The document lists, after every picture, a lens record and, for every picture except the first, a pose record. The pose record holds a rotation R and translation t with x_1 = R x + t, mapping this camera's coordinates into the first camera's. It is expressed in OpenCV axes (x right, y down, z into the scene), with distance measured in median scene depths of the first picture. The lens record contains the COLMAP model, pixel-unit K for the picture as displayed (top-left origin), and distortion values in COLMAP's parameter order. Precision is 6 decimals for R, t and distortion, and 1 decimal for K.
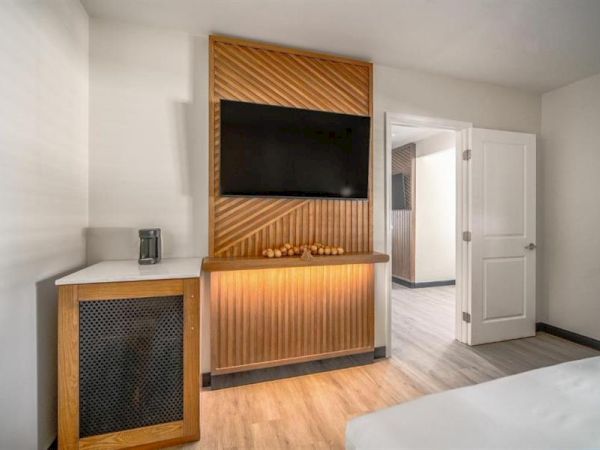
lens RADIAL K [[293.8, 0, 300.0], [0, 293.8, 225.0], [0, 0, 1]] dist [-0.000260, -0.000117]
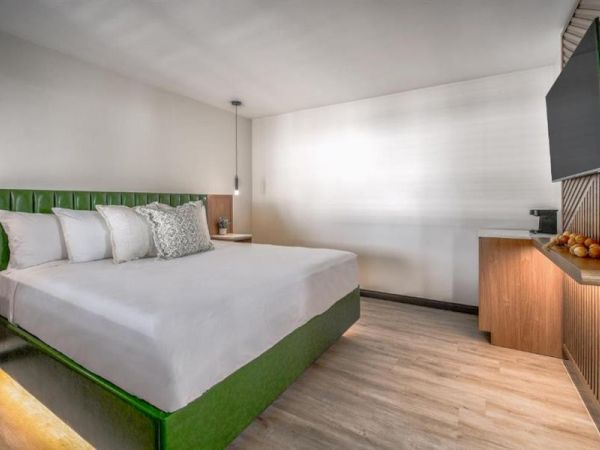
lens RADIAL K [[293.8, 0, 300.0], [0, 293.8, 225.0], [0, 0, 1]] dist [-0.000260, -0.000117]
pose [[-0.753610, 0.052529, -0.655220, 1.218532], [-0.003852, 0.996432, 0.084314, -0.025451], [0.657311, 0.066064, -0.750719, 1.256229]]
